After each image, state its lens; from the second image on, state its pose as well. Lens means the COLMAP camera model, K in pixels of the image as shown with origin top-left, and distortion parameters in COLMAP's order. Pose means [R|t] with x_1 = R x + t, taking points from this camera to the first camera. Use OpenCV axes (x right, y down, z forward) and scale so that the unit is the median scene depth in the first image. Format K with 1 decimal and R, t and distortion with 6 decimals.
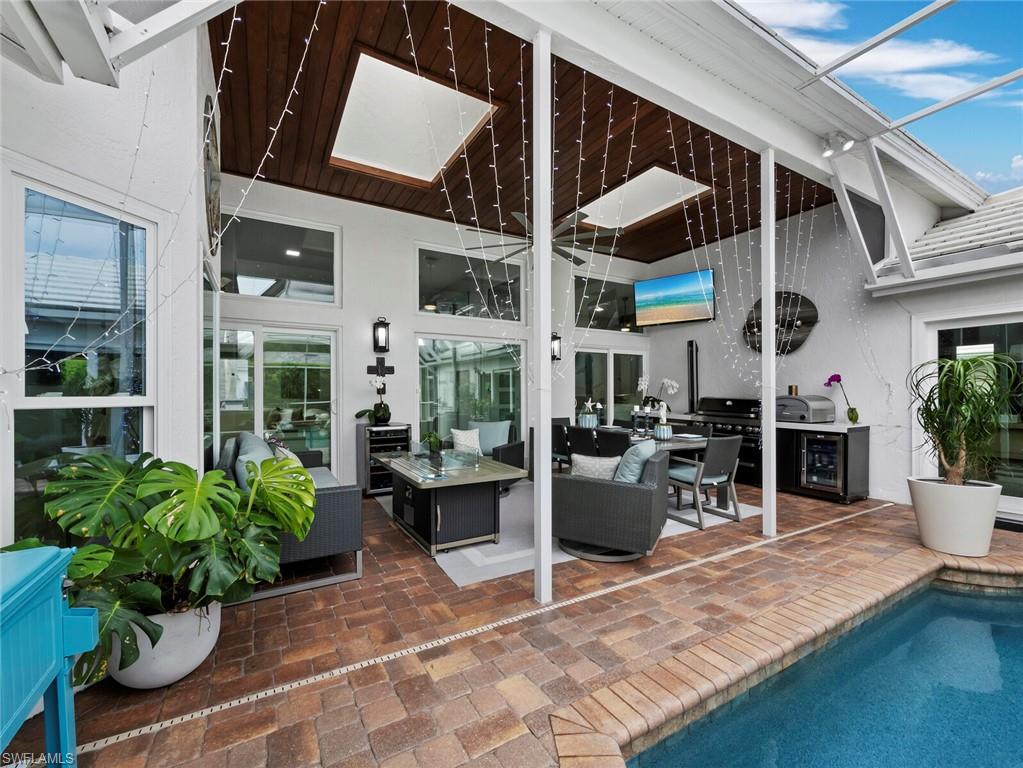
lens RADIAL K [[429.4, 0, 512.9], [0, 429.4, 386.5], [0, 0, 1]] dist [-0.000922, -0.000289]
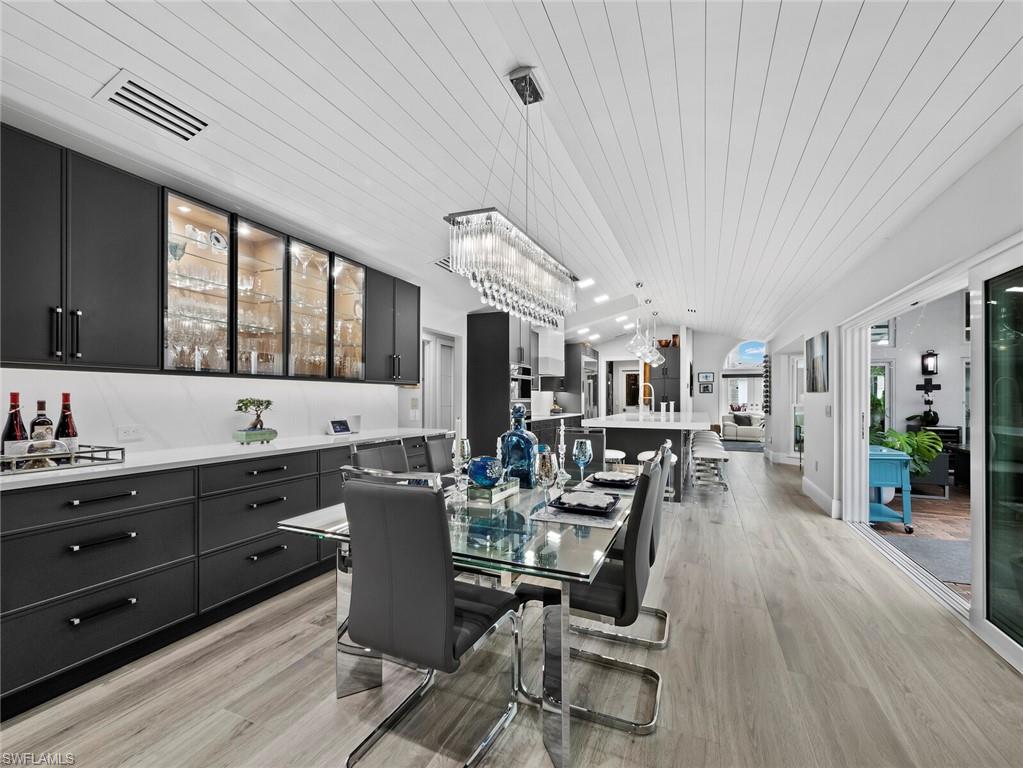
lens RADIAL K [[429.4, 0, 512.9], [0, 429.4, 386.5], [0, 0, 1]] dist [-0.000922, -0.000289]
pose [[0.584034, -0.022536, -0.811416, 0.037190], [-0.002499, 0.999560, -0.029561, 0.003892], [0.811725, 0.019292, 0.583720, -0.931972]]
